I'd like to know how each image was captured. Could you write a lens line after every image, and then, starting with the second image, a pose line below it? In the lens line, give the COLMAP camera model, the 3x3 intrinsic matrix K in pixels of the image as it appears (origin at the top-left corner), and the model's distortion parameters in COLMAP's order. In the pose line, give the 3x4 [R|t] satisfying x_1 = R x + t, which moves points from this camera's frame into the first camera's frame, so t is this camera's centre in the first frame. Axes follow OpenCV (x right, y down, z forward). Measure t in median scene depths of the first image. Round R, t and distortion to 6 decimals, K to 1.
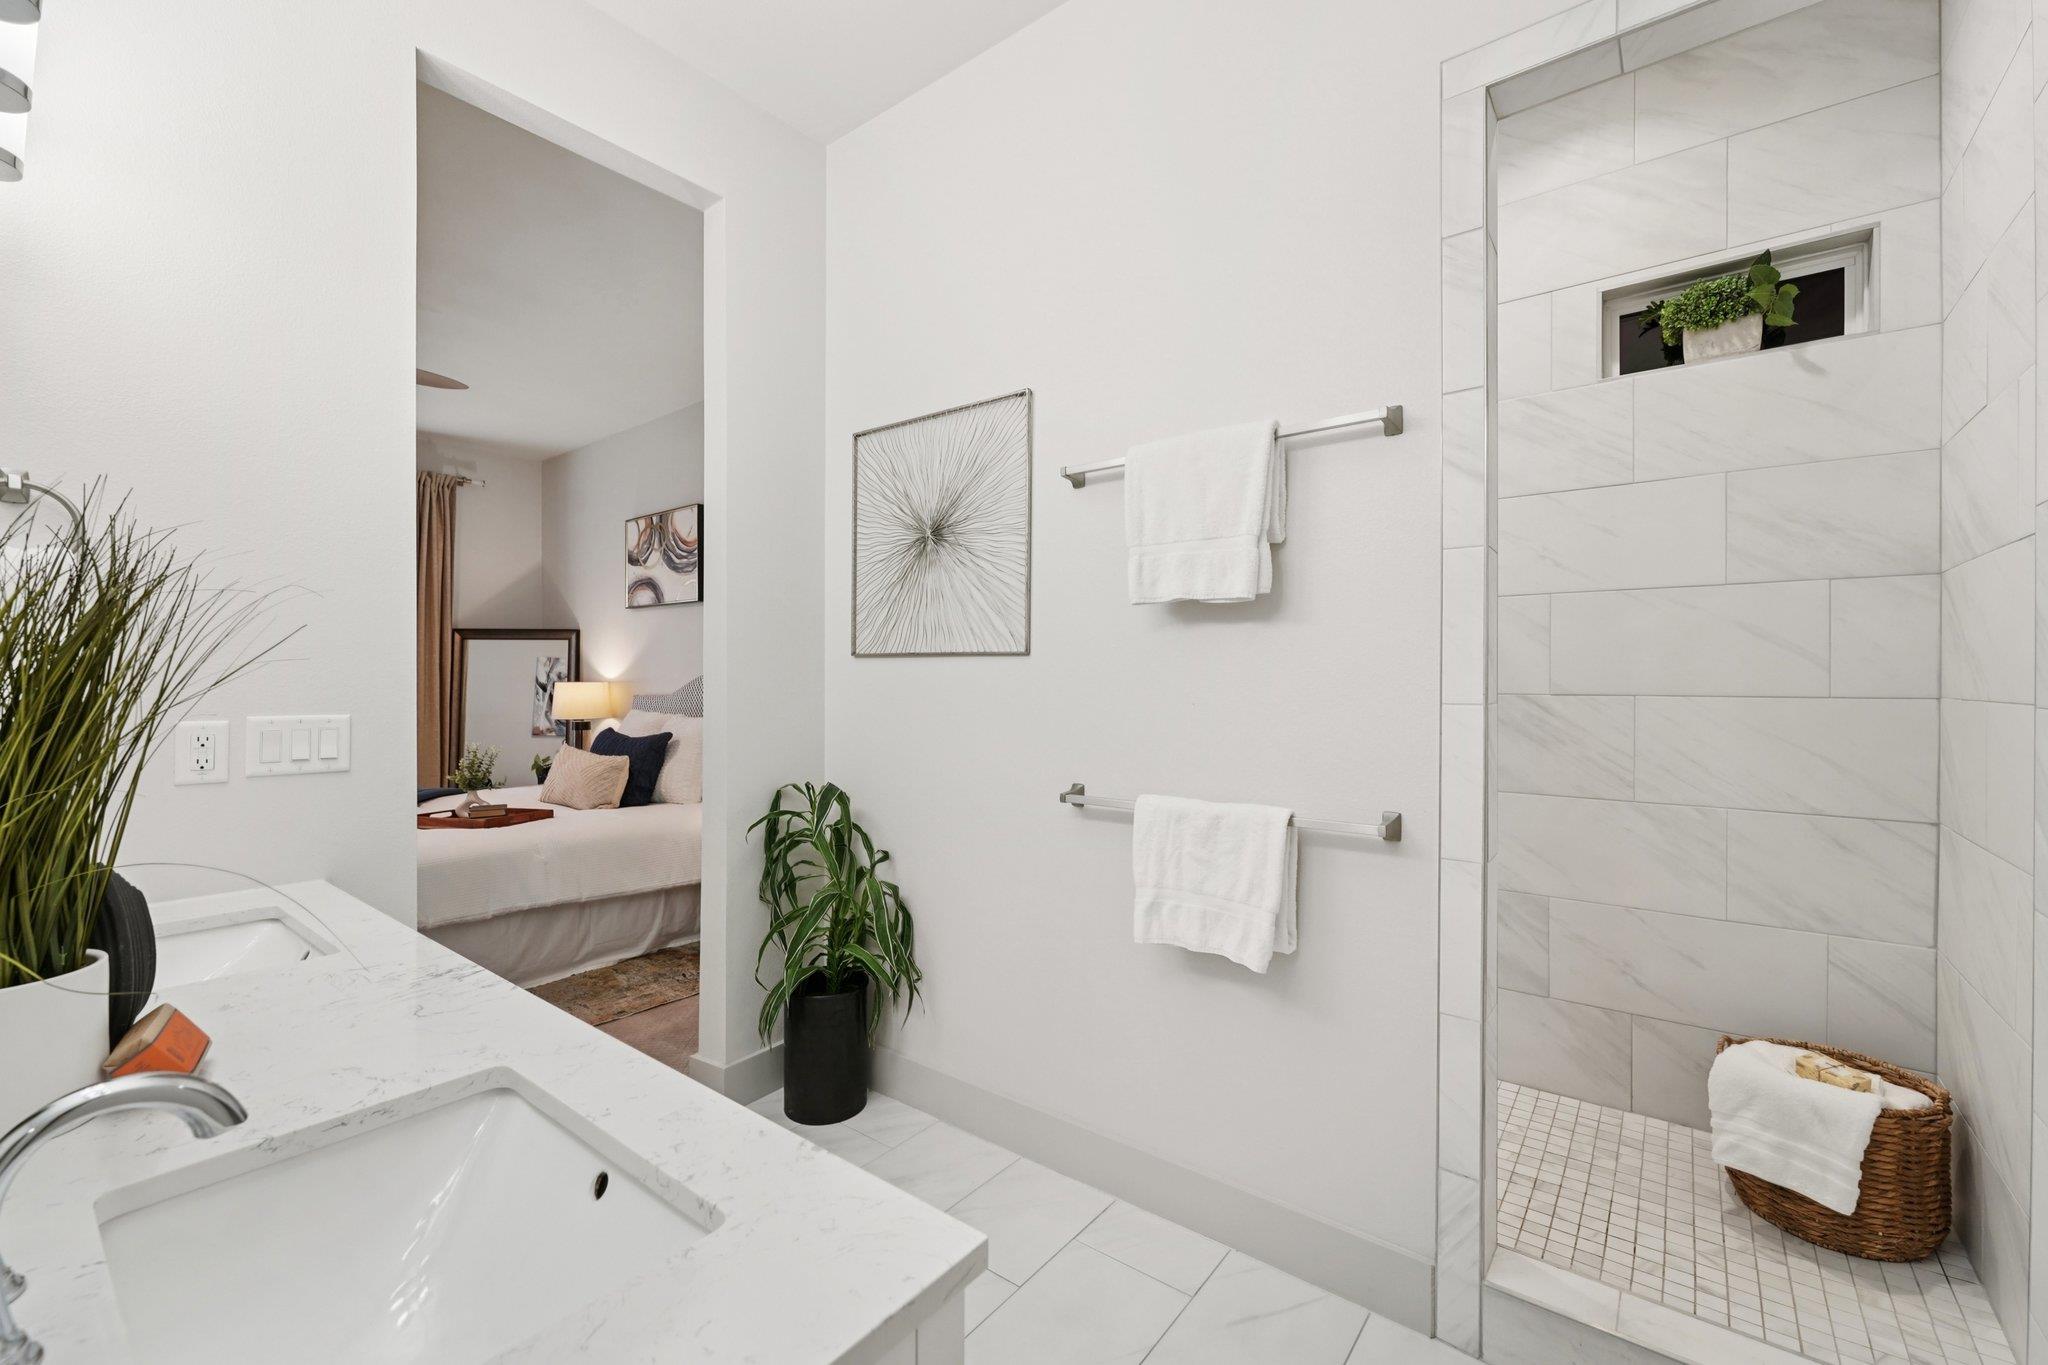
lens RADIAL K [[829.4, 0, 1032.5], [0, 829.4, 679.1], [0, 0, 1]] dist [0.000444, -0.000088]
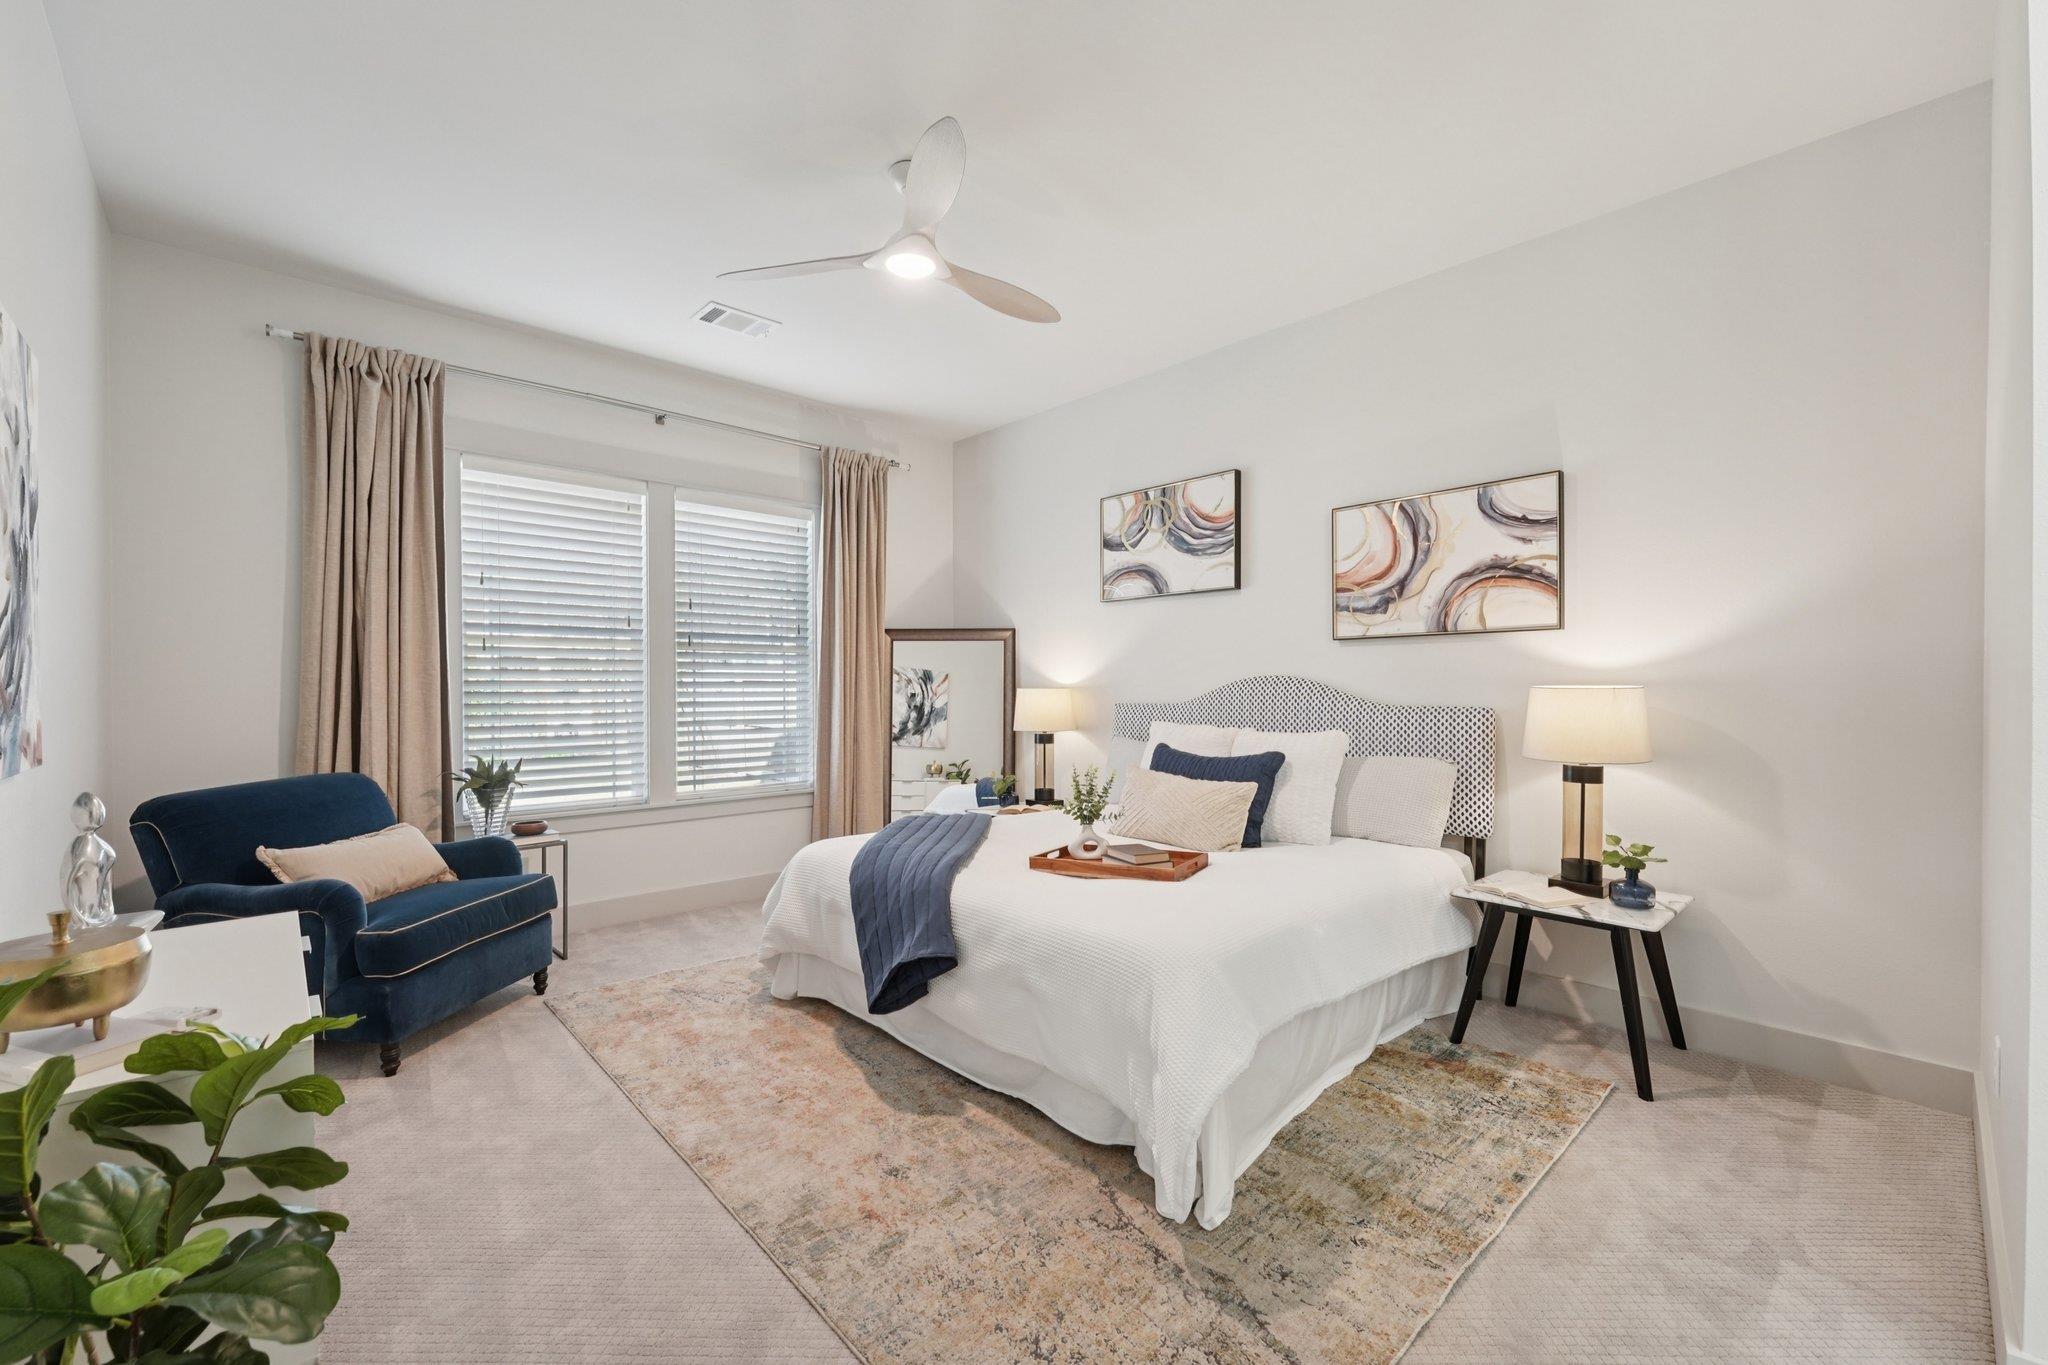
lens RADIAL K [[829.4, 0, 1022.5], [0, 829.4, 680.3], [0, 0, 1]] dist [0.000444, -0.000088]
pose [[0.987496, -0.001604, -0.157636, -0.455888], [0.000066, 0.999952, -0.009764, 0.003727], [0.157645, 0.009631, 0.987449, 0.155778]]
